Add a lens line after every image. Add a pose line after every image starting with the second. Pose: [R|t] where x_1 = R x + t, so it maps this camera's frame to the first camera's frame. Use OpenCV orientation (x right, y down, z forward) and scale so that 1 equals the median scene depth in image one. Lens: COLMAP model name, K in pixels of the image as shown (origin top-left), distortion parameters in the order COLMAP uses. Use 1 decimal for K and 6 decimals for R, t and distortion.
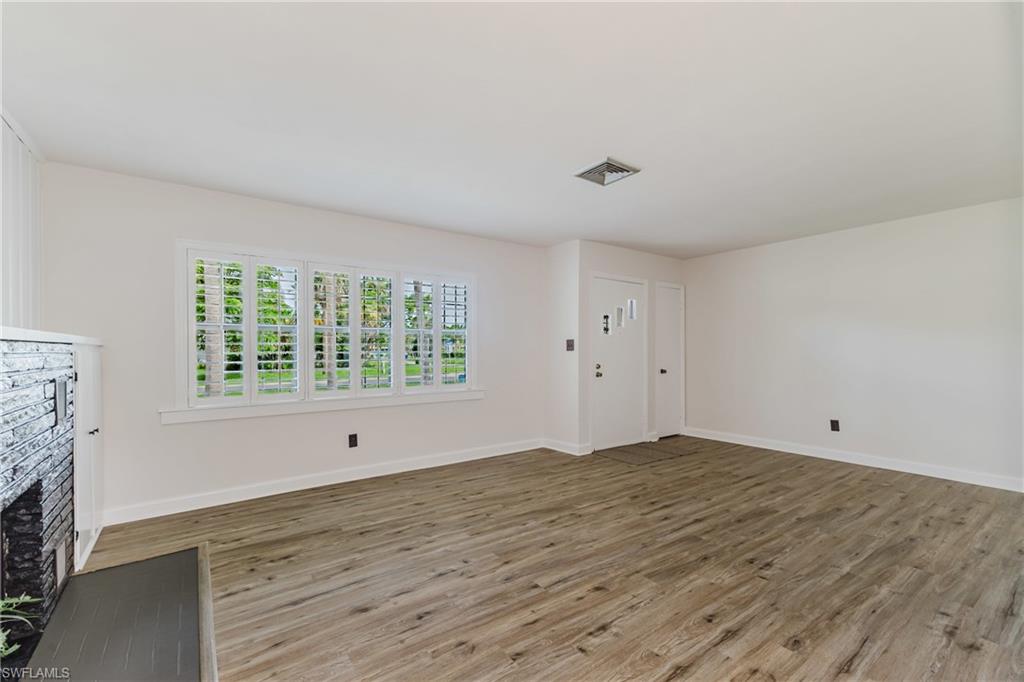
lens RADIAL K [[438.5, 0, 511.5], [0, 438.5, 347.5], [0, 0, 1]] dist [0.013772, -0.001694]
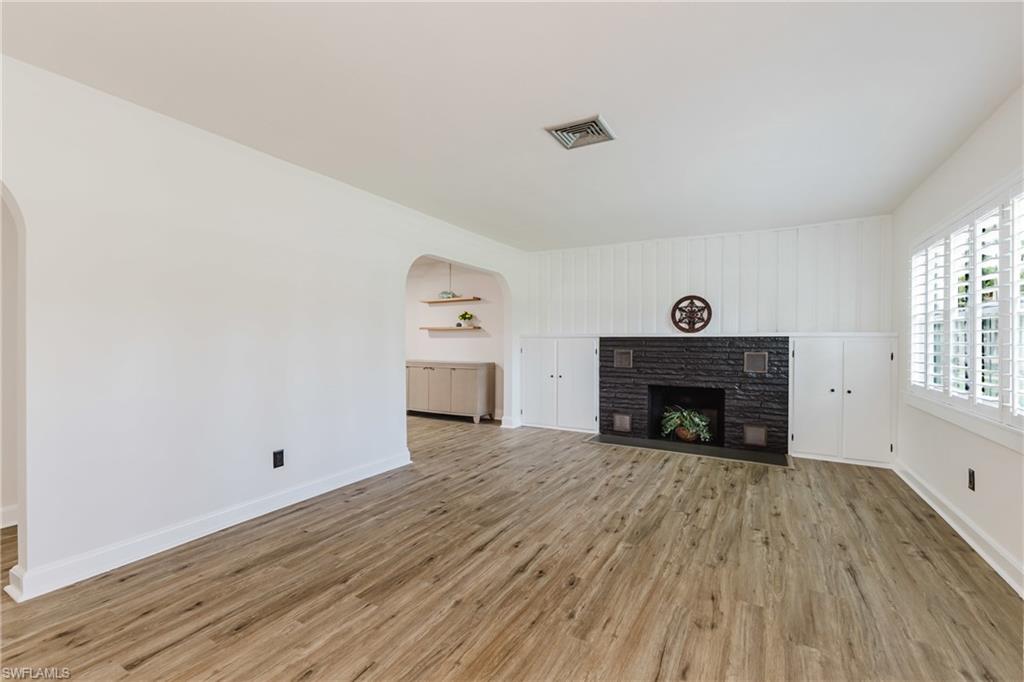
lens RADIAL K [[438.5, 0, 511.8], [0, 438.5, 340.2], [0, 0, 1]] dist [0.013772, -0.001694]
pose [[-0.911664, -0.000195, -0.410936, 0.778884], [0.001939, 0.999987, -0.004776, 0.012578], [0.410932, -0.005150, -0.911652, 1.954303]]
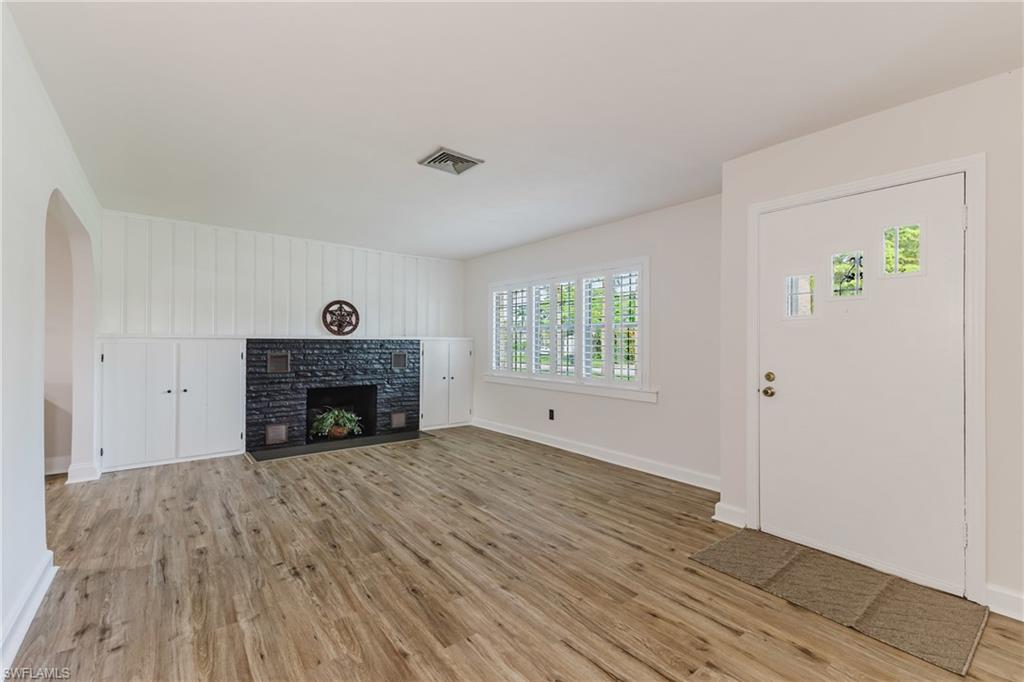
lens RADIAL K [[438.5, 0, 516.1], [0, 438.5, 342.2], [0, 0, 1]] dist [0.013772, -0.001694]
pose [[0.044290, -0.000037, -0.999019, 1.343085], [-0.000646, 1.000000, -0.000066, 0.002724], [0.999019, 0.000648, 0.044290, 1.246802]]
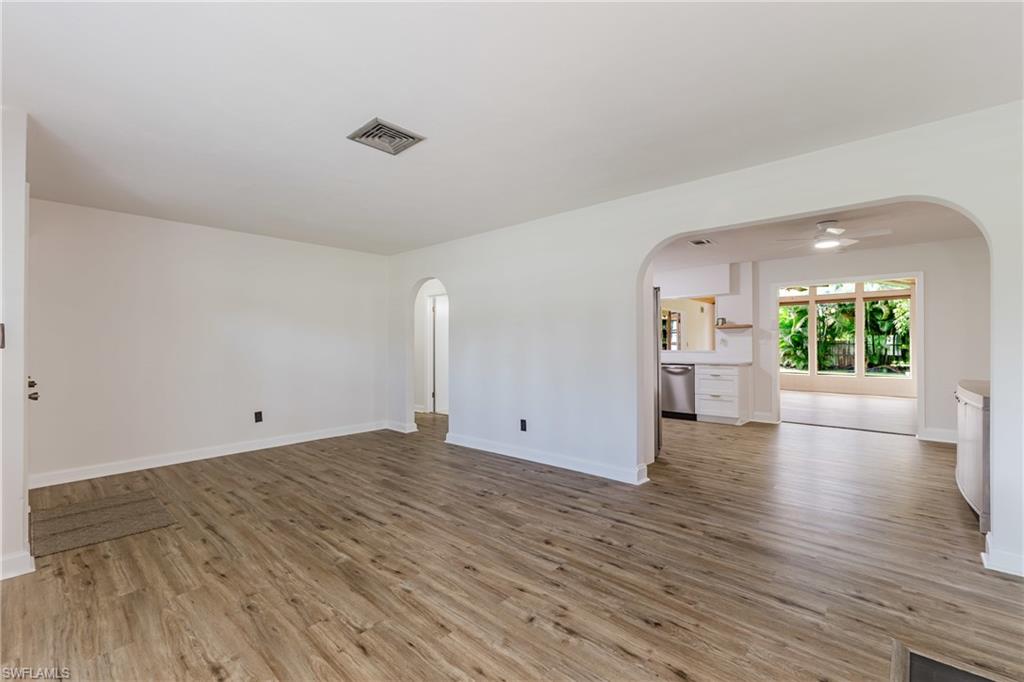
lens RADIAL K [[438.5, 0, 516.8], [0, 438.5, 342.3], [0, 0, 1]] dist [0.013772, -0.001694]
pose [[-0.208242, 0.007903, 0.978045, -0.760478], [0.001155, 0.999969, -0.007834, 0.008160], [-0.978077, -0.000502, -0.208244, 1.053200]]
